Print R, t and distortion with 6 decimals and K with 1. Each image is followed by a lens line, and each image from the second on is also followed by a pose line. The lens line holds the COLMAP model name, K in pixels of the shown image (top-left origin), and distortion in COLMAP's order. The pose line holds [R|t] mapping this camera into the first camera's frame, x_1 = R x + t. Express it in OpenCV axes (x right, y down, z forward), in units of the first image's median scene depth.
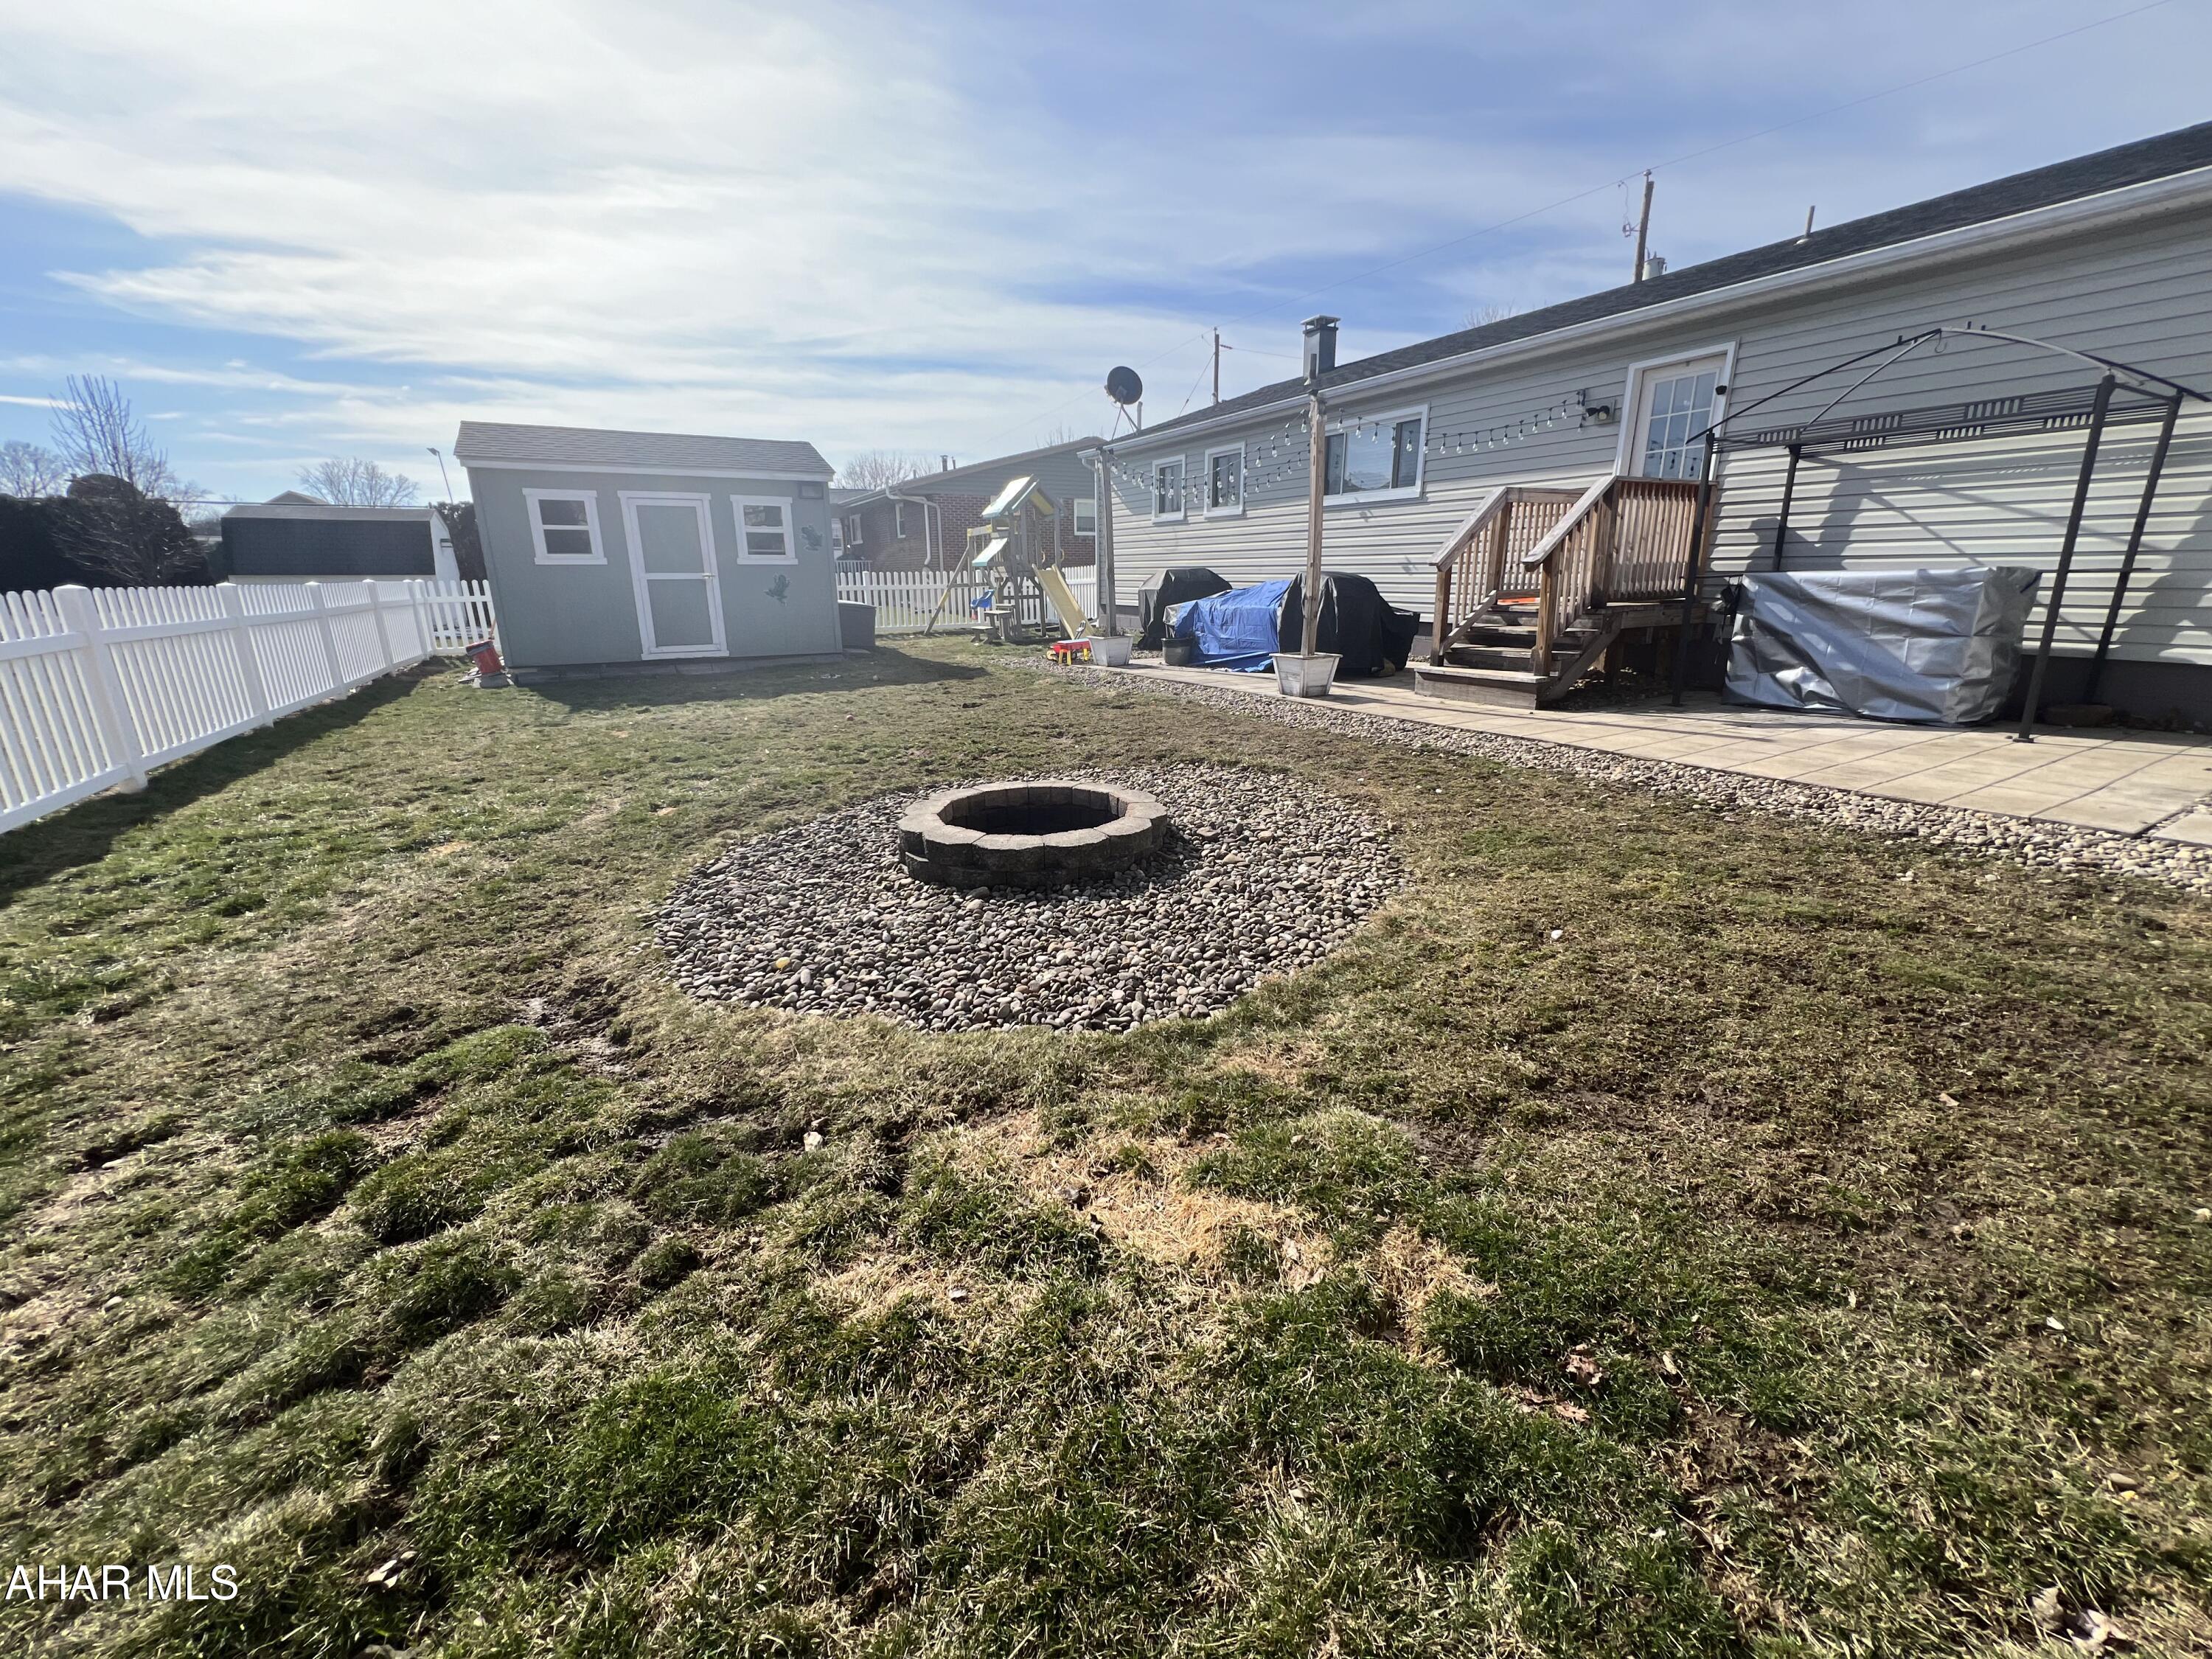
lens RADIAL K [[885.7, 0, 1106.1], [0, 885.7, 828.3], [0, 0, 1]] dist [-0.000850, 0.000131]
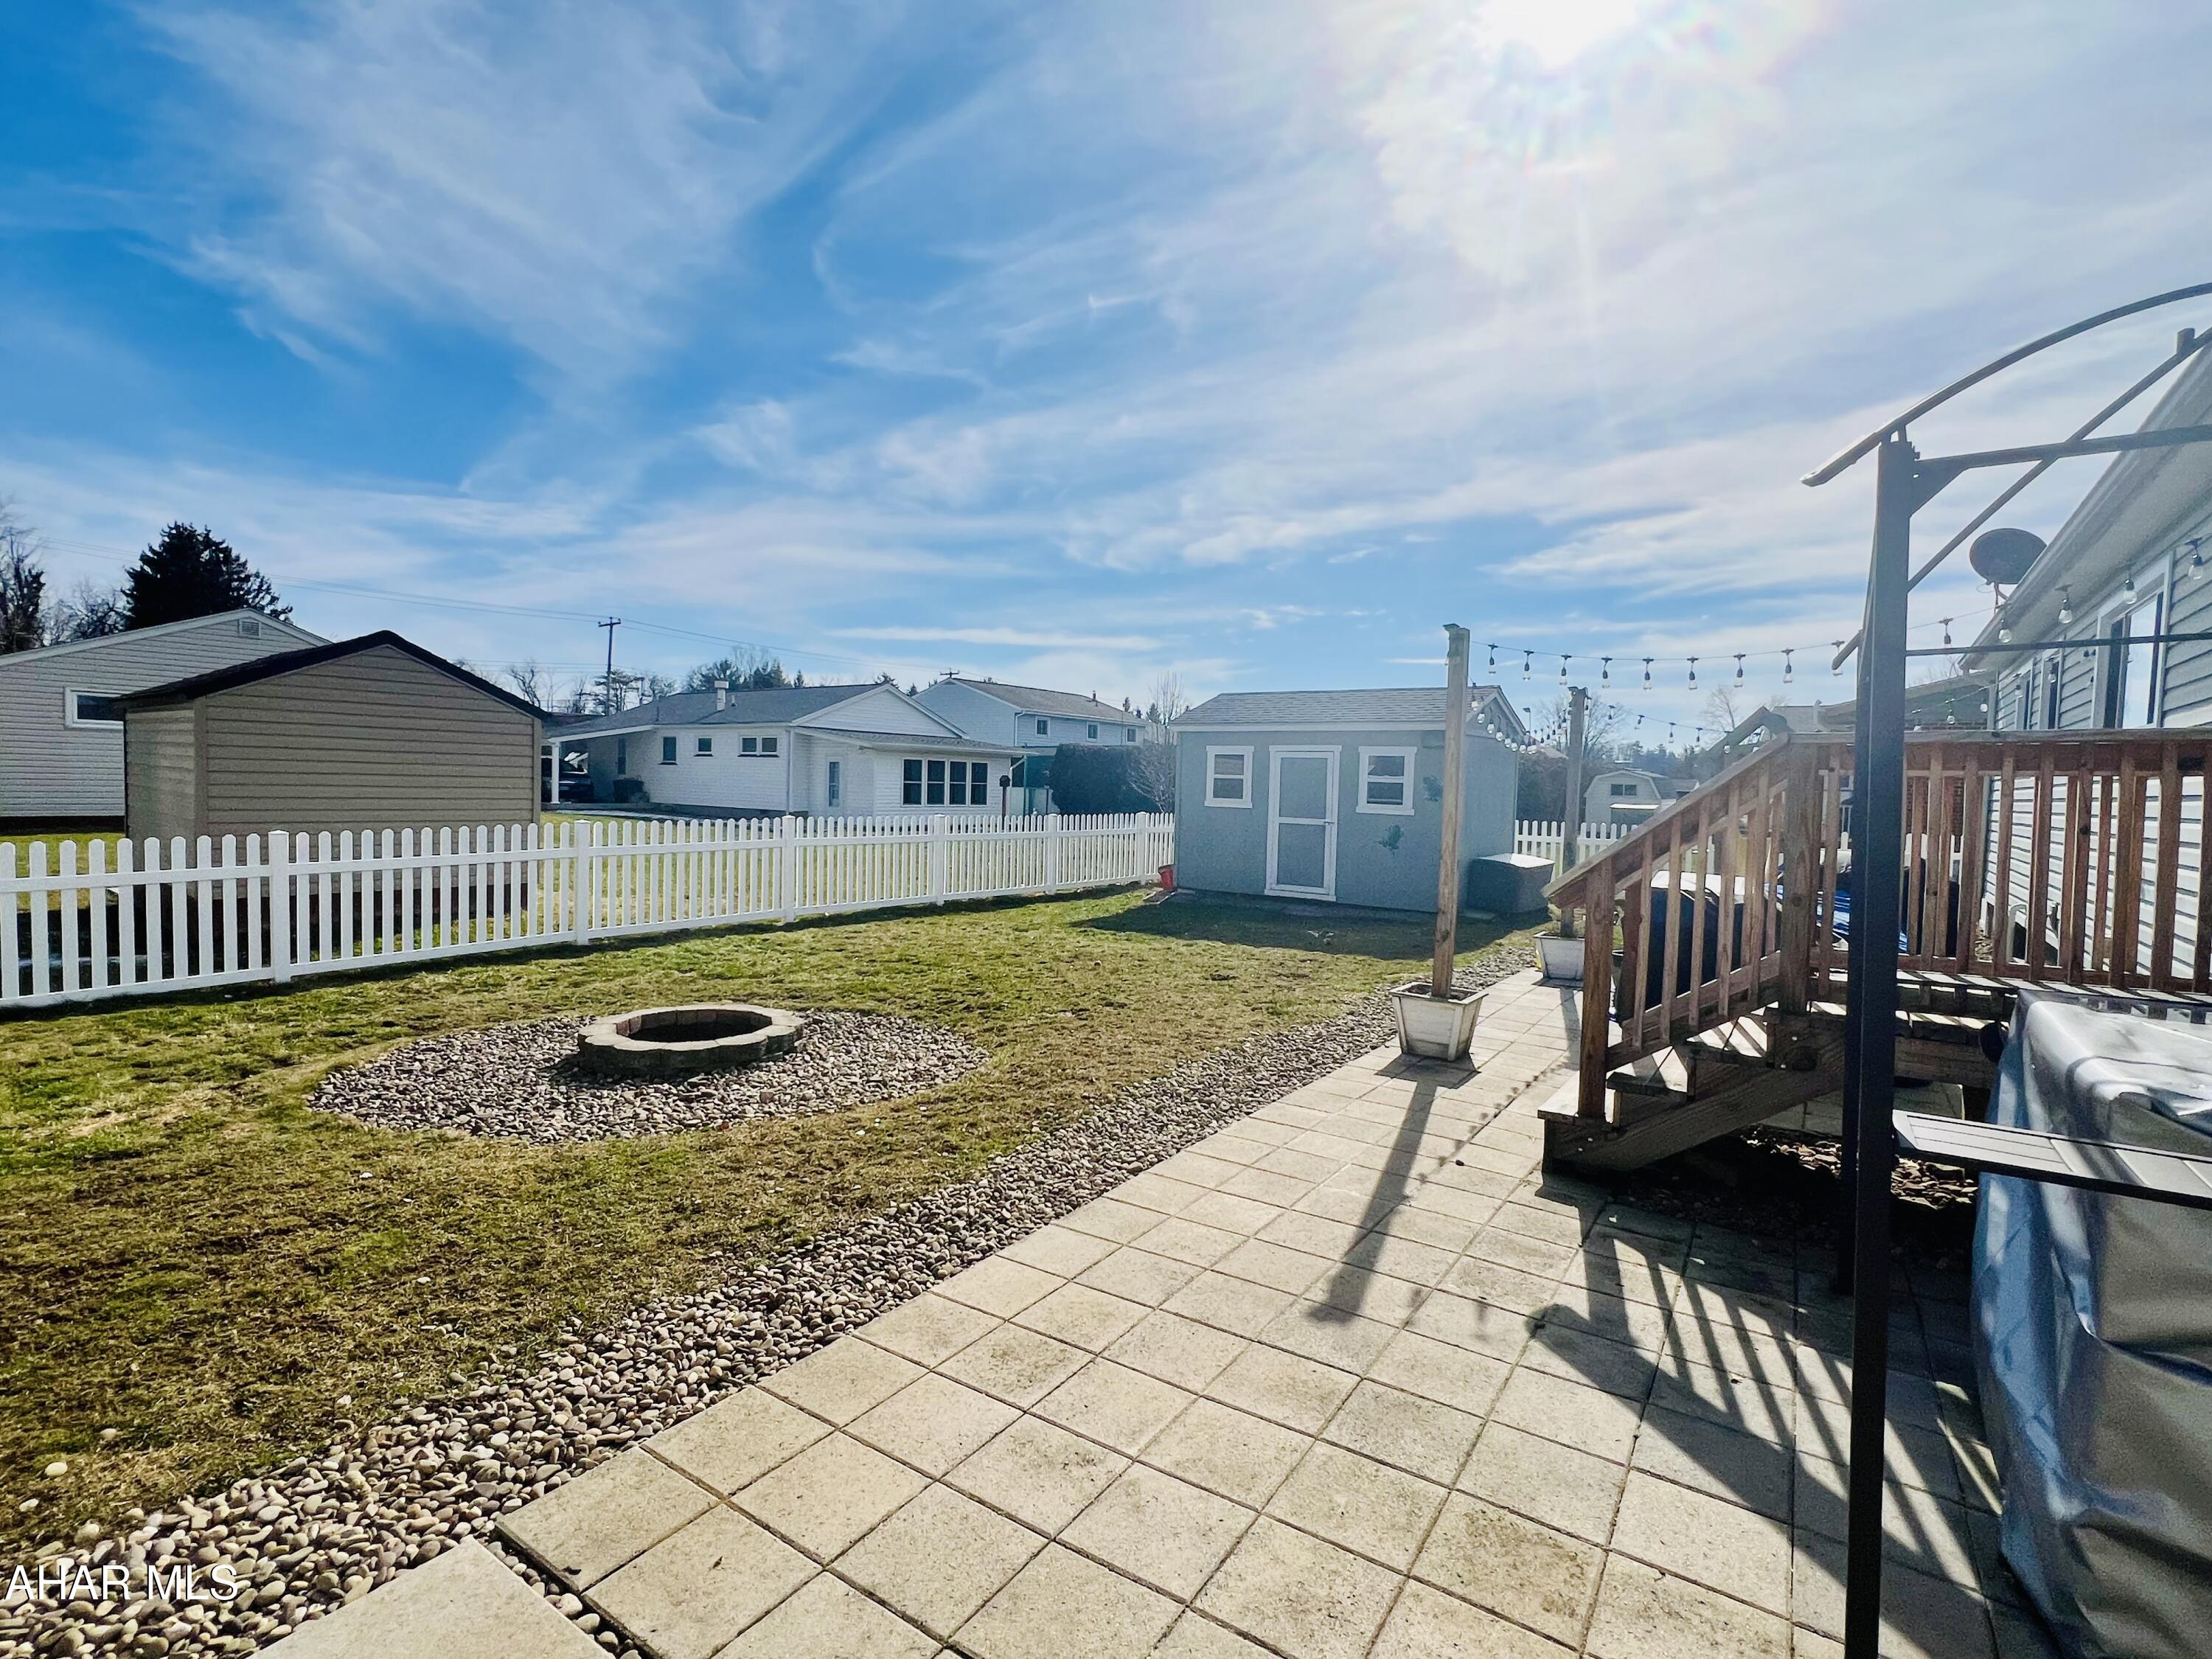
lens RADIAL K [[1049.9, 0, 1109.3], [0, 1049.9, 814.8], [0, 0, 1]] dist [-0.000194, 0.000315]
pose [[0.424390, 0.047013, -0.904258, 1.547274], [-0.282792, 0.955580, -0.083040, -0.361547], [0.860187, 0.290958, 0.418834, 0.821924]]
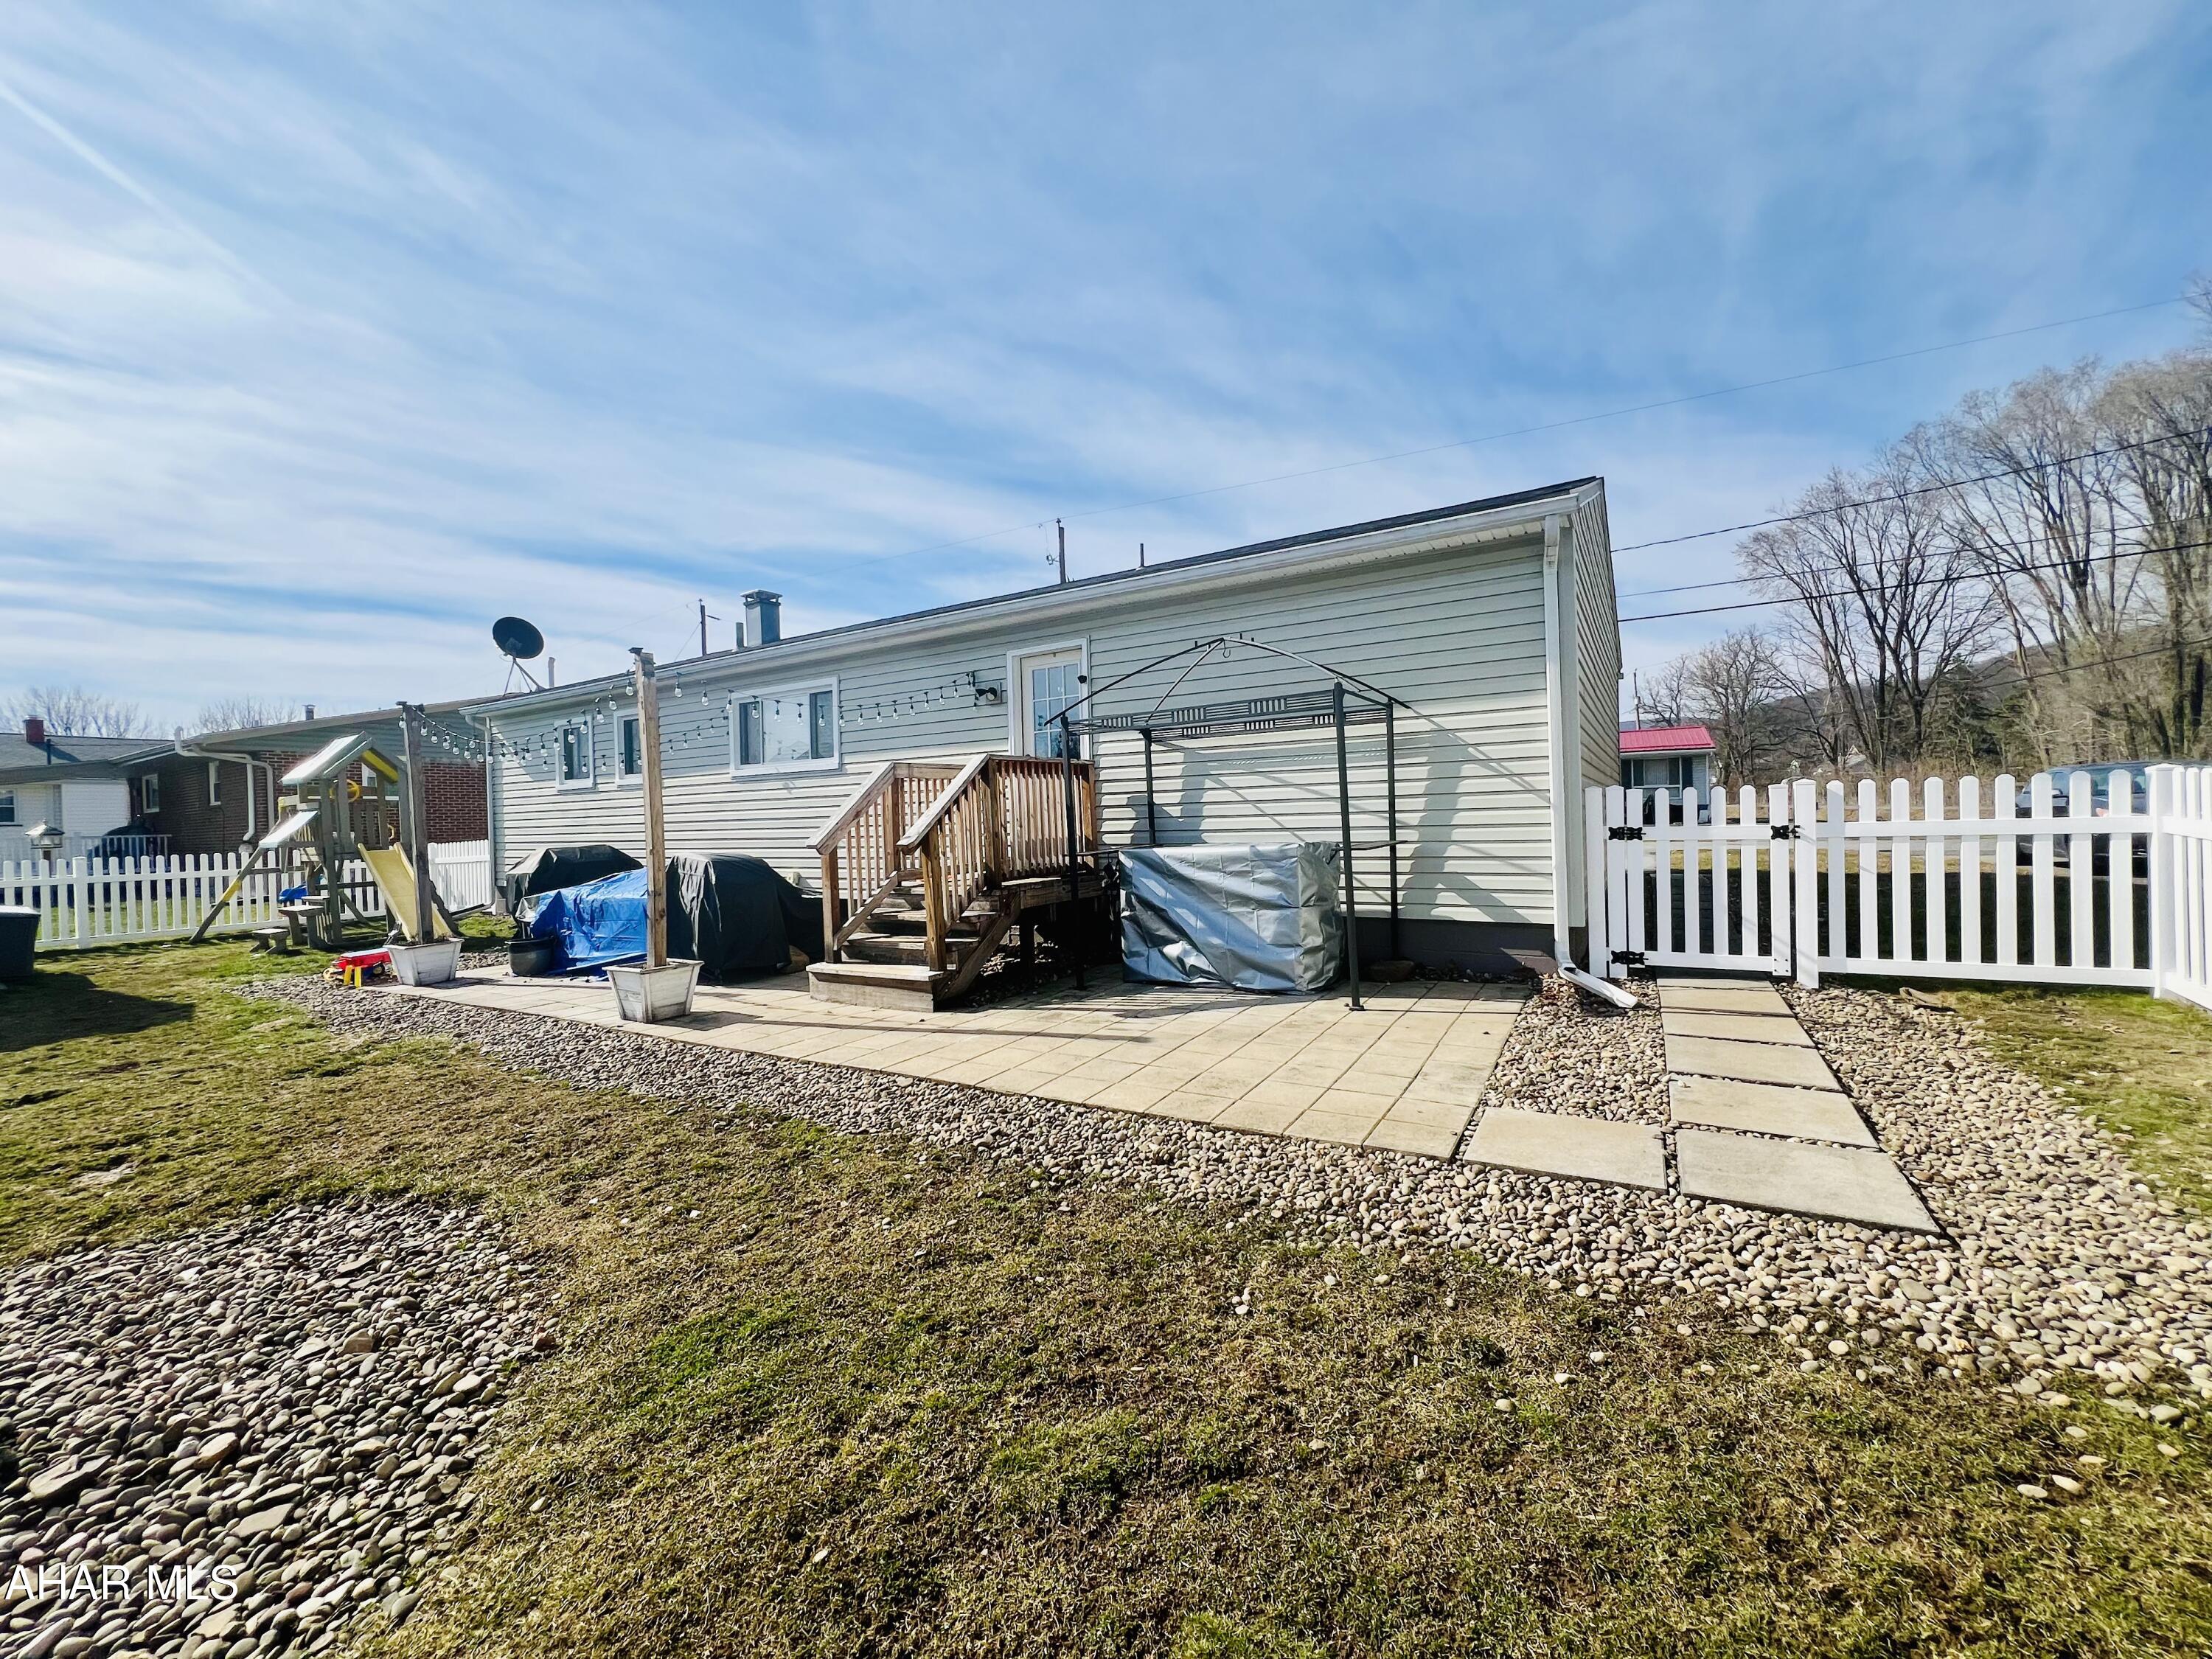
lens RADIAL K [[885.7, 0, 1106.1], [0, 885.7, 828.3], [0, 0, 1]] dist [-0.000850, 0.000131]
pose [[0.875282, -0.019192, 0.483232, 0.380641], [0.152585, 0.959133, -0.238287, -0.128338], [-0.458910, 0.282303, 0.842441, 0.276379]]
